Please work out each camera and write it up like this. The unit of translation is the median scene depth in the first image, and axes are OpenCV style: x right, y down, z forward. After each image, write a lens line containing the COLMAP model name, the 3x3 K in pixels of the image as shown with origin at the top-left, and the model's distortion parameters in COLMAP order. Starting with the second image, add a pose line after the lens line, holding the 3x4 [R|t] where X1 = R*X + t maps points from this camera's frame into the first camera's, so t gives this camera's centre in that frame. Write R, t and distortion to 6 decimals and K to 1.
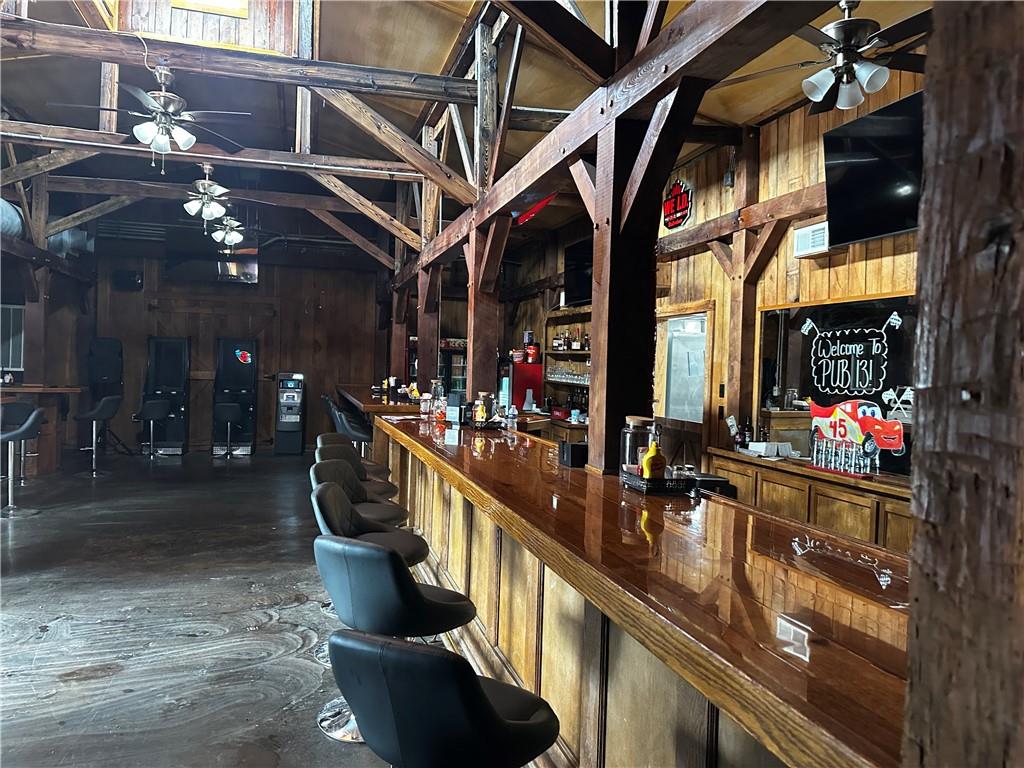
lens RADIAL K [[721.1, 0, 506.5], [0, 721.1, 381.3], [0, 0, 1]] dist [-0.001442, -0.016880]
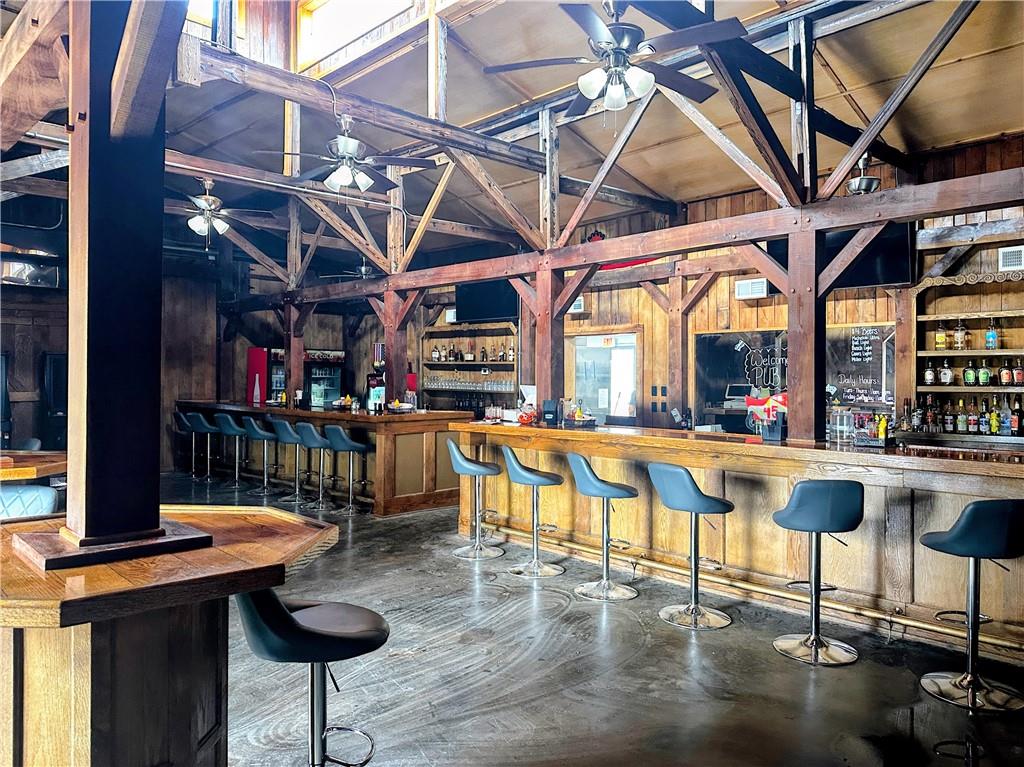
lens RADIAL K [[721.1, 0, 514.2], [0, 721.1, 380.8], [0, 0, 1]] dist [-0.001442, -0.016880]
pose [[0.872313, -0.029201, 0.488075, -0.759483], [0.031911, 0.999487, 0.002765, -0.023199], [-0.487905, 0.013162, 0.872797, -0.081500]]
